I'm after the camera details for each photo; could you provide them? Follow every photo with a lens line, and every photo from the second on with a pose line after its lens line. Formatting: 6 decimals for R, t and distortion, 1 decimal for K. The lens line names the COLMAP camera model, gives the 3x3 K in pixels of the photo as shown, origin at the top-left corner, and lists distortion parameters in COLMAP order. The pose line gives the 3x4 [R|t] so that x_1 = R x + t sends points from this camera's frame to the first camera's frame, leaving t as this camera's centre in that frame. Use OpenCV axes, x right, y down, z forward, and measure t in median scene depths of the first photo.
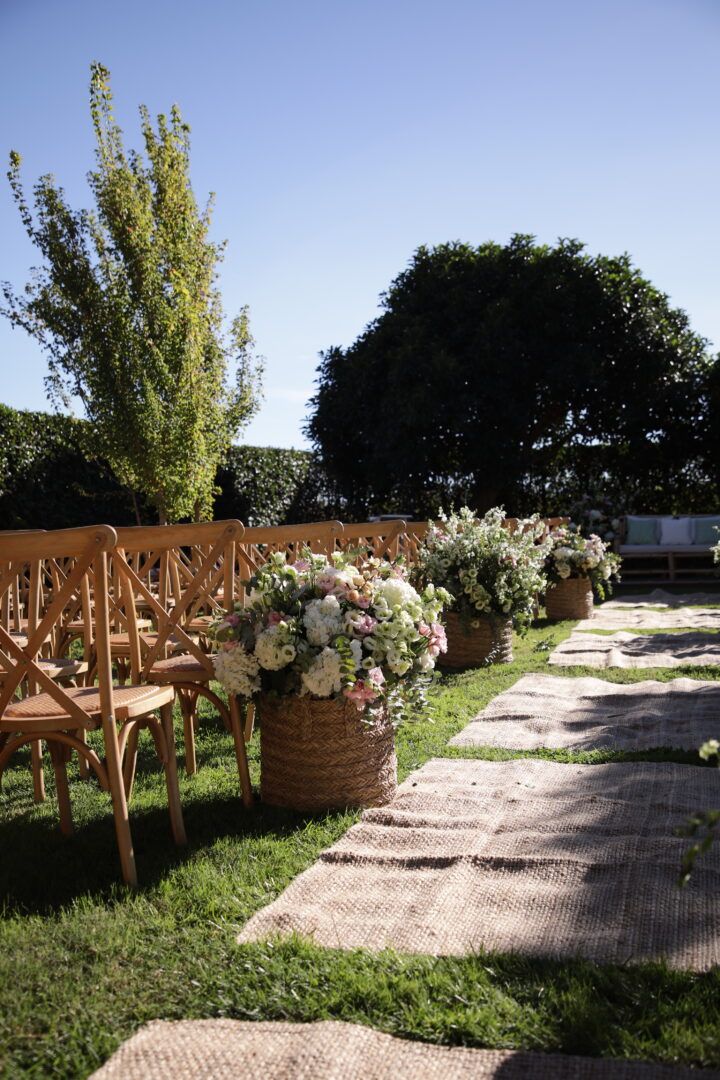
lens RADIAL K [[1145.0, 0, 360.0], [0, 1145.0, 540.0], [0, 0, 1]] dist [0.097863, 0.009763]
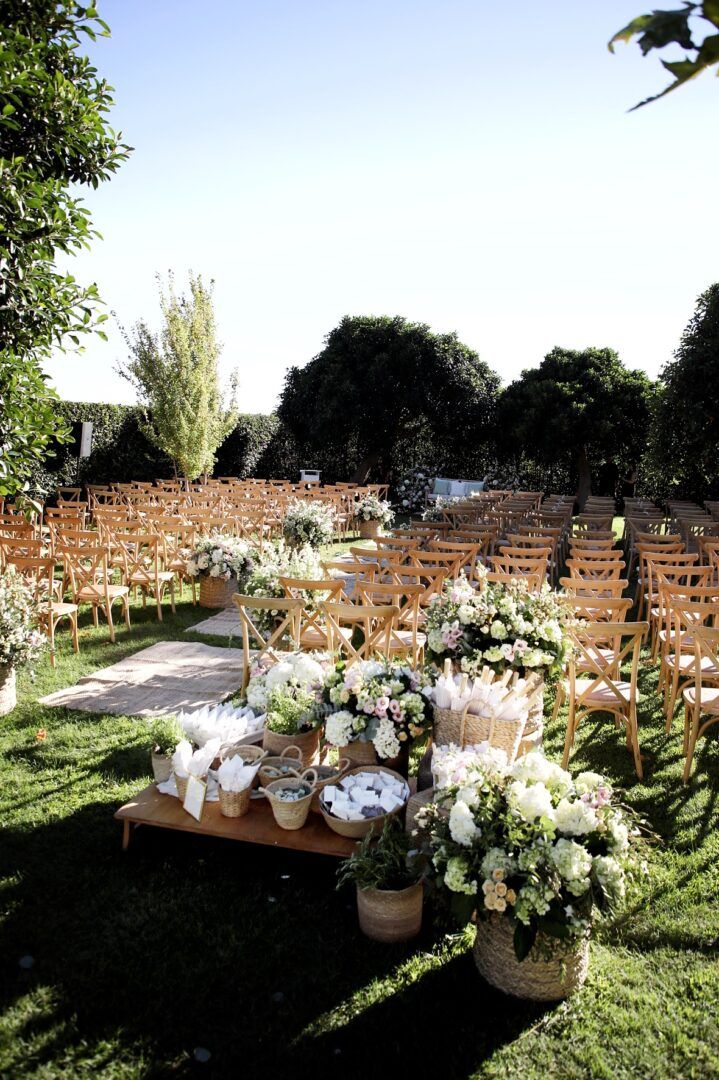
lens RADIAL K [[826.7, 0, 389.7], [0, 826.7, 514.5], [0, 0, 1]] dist [-0.047049, 0.001604]
pose [[0.995916, 0.068780, 0.058492, 0.127140], [-0.073724, 0.993472, 0.087049, -0.119319], [-0.052123, -0.091006, 0.994485, -0.584915]]
